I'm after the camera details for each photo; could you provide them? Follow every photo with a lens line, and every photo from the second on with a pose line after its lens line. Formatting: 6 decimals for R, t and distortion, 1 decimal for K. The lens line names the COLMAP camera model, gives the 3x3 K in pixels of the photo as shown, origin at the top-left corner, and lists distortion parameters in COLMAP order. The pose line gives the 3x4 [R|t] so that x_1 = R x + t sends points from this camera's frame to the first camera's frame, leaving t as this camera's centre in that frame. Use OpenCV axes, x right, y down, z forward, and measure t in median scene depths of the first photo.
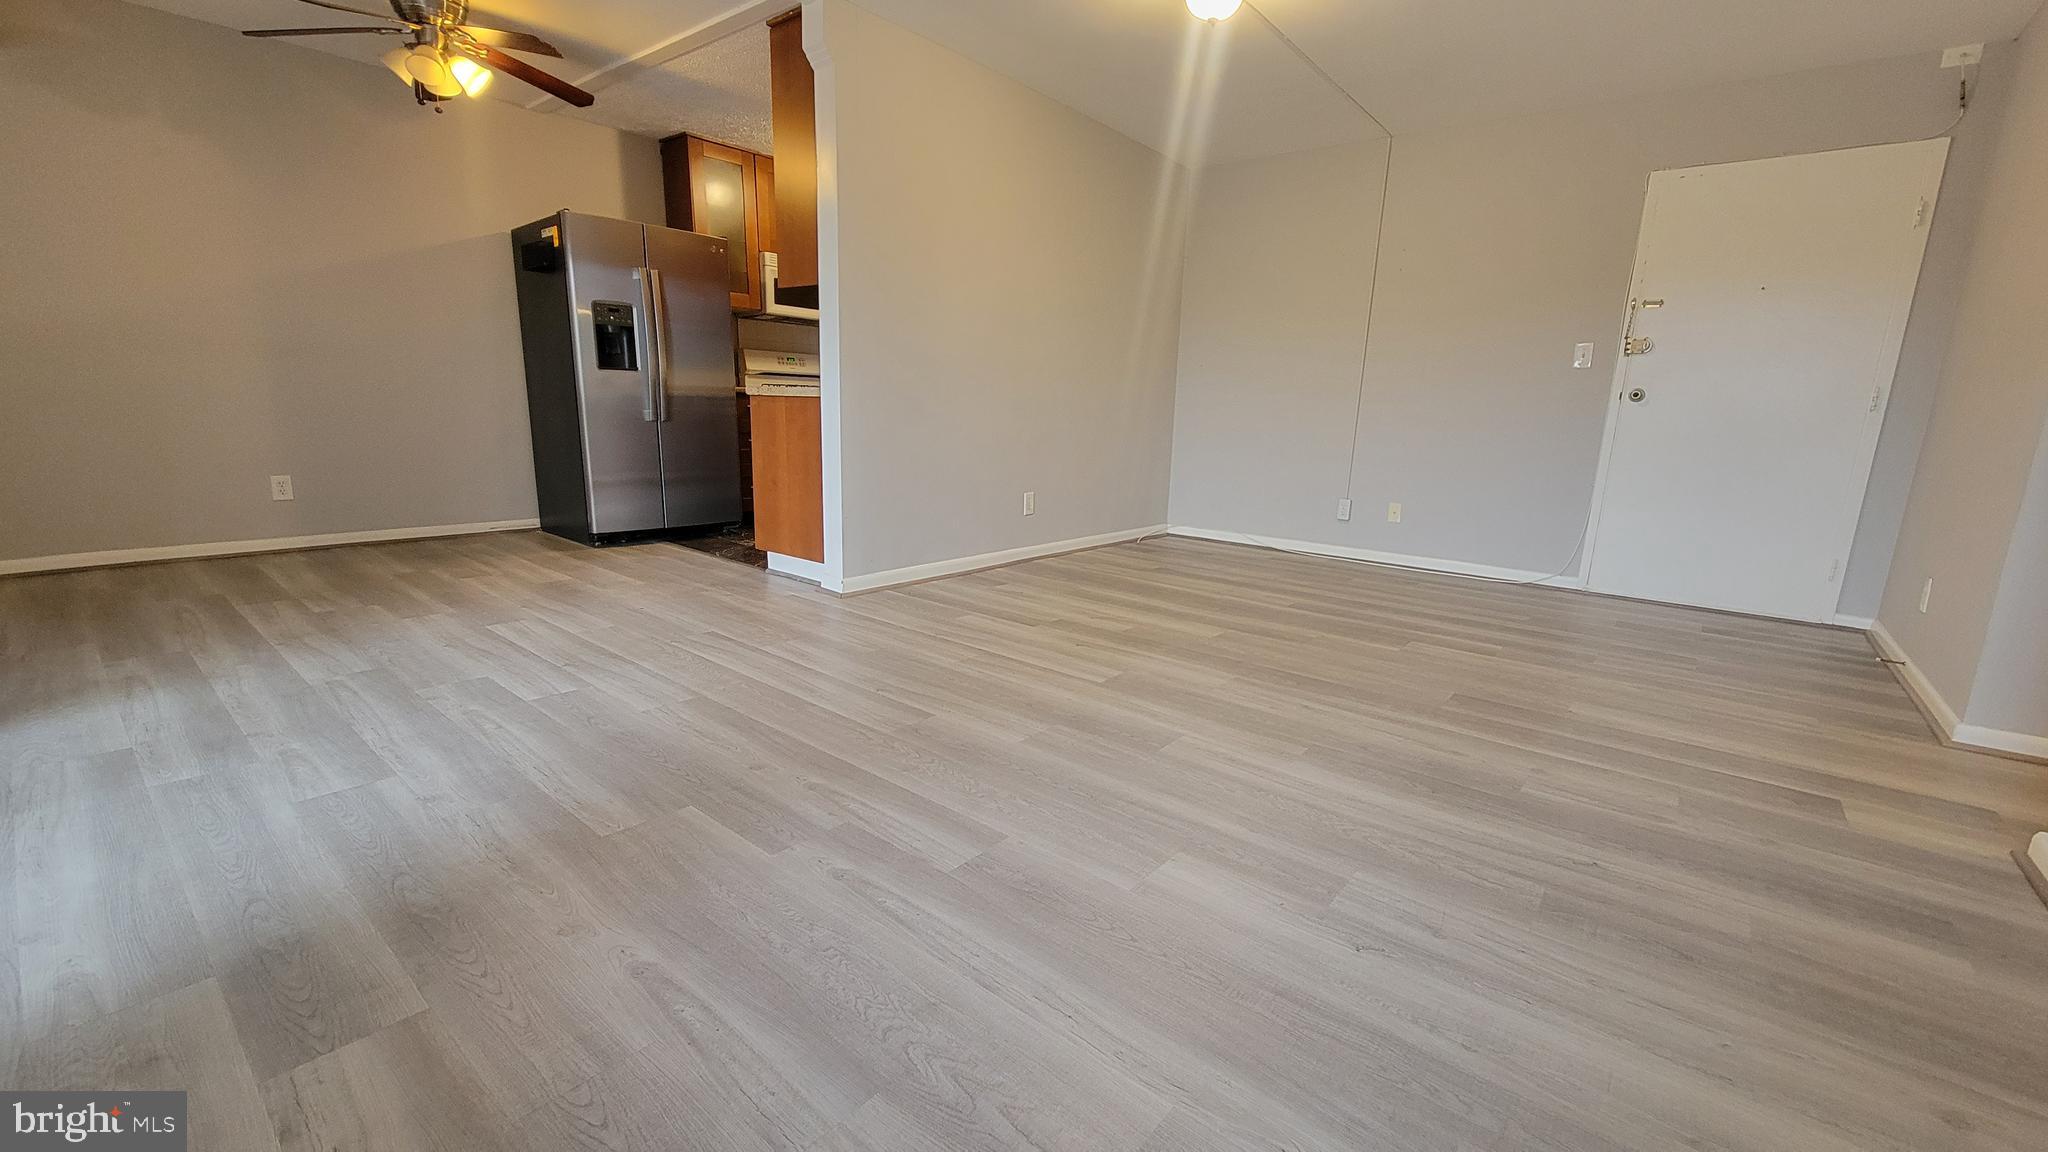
lens RADIAL K [[832.5, 0, 1033.6], [0, 832.5, 576.7], [0, 0, 1]] dist [0.013746, -0.009142]
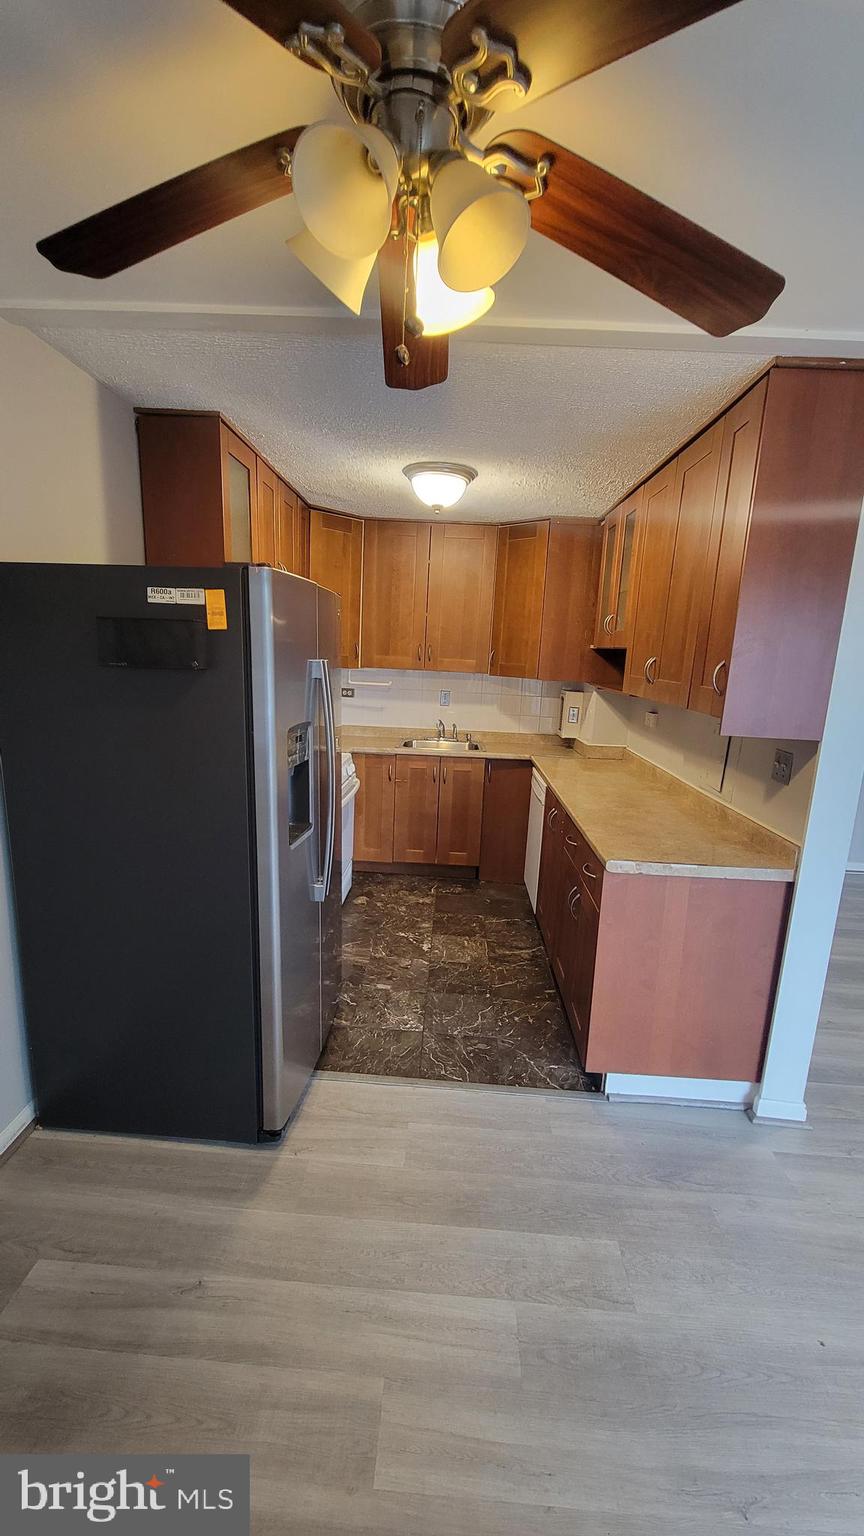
lens RADIAL K [[624.4, 0, 432.0], [0, 624.4, 768.0], [0, 0, 1]] dist [0.013746, -0.009142]
pose [[0.799344, -0.104867, 0.591651, -0.913977], [0.100146, 0.994132, 0.040904, -0.410380], [-0.592469, 0.026555, 0.805156, 0.811306]]
